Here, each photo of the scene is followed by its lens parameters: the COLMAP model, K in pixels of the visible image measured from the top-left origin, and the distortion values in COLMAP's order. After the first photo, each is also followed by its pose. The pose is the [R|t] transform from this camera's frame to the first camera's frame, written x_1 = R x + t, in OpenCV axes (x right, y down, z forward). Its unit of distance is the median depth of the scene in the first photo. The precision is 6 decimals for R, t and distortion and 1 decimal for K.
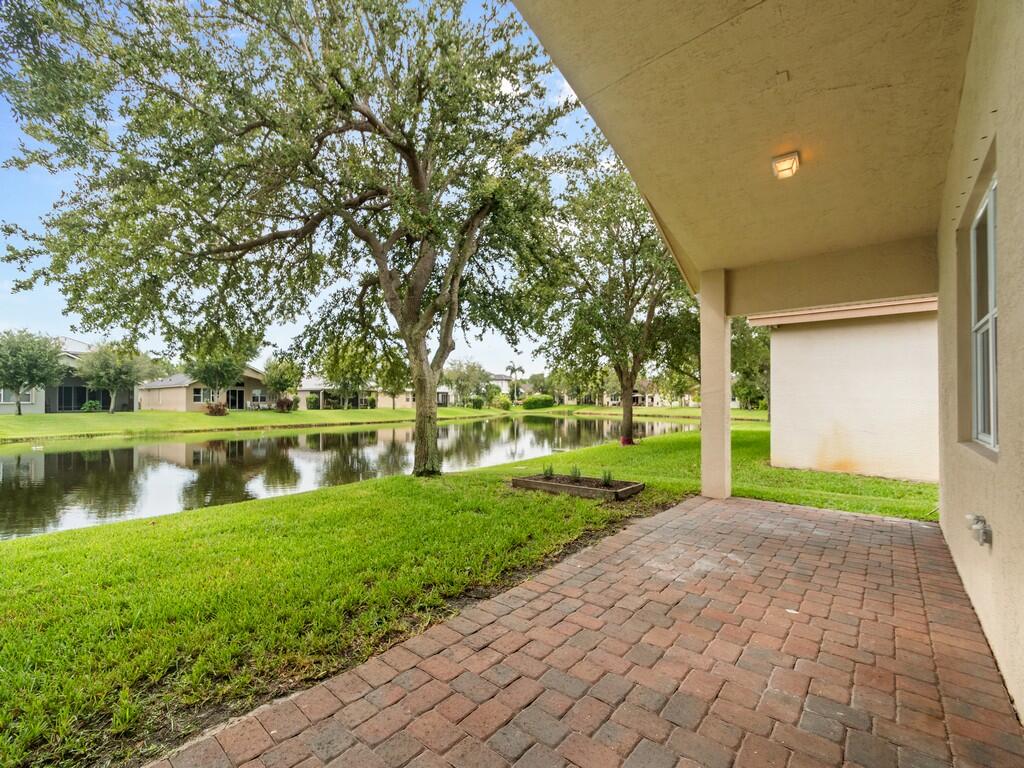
lens RADIAL K [[447.9, 0, 492.6], [0, 447.9, 392.0], [0, 0, 1]] dist [0.000279, -0.000562]
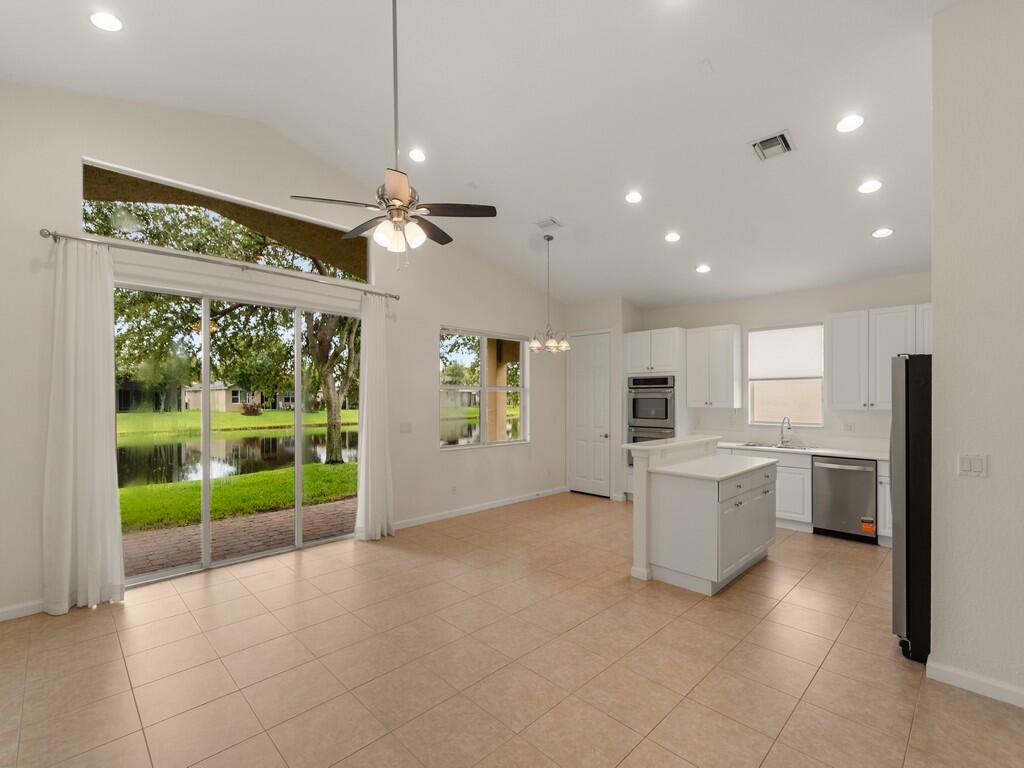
lens RADIAL K [[458.8, 0, 494.4], [0, 458.8, 397.2], [0, 0, 1]] dist [0.004336, 0.000486]
pose [[0.996061, 0.000135, -0.088665, 0.090841], [0.001310, 0.999867, 0.016235, -0.010828], [0.088656, -0.016287, 0.995929, -0.084943]]
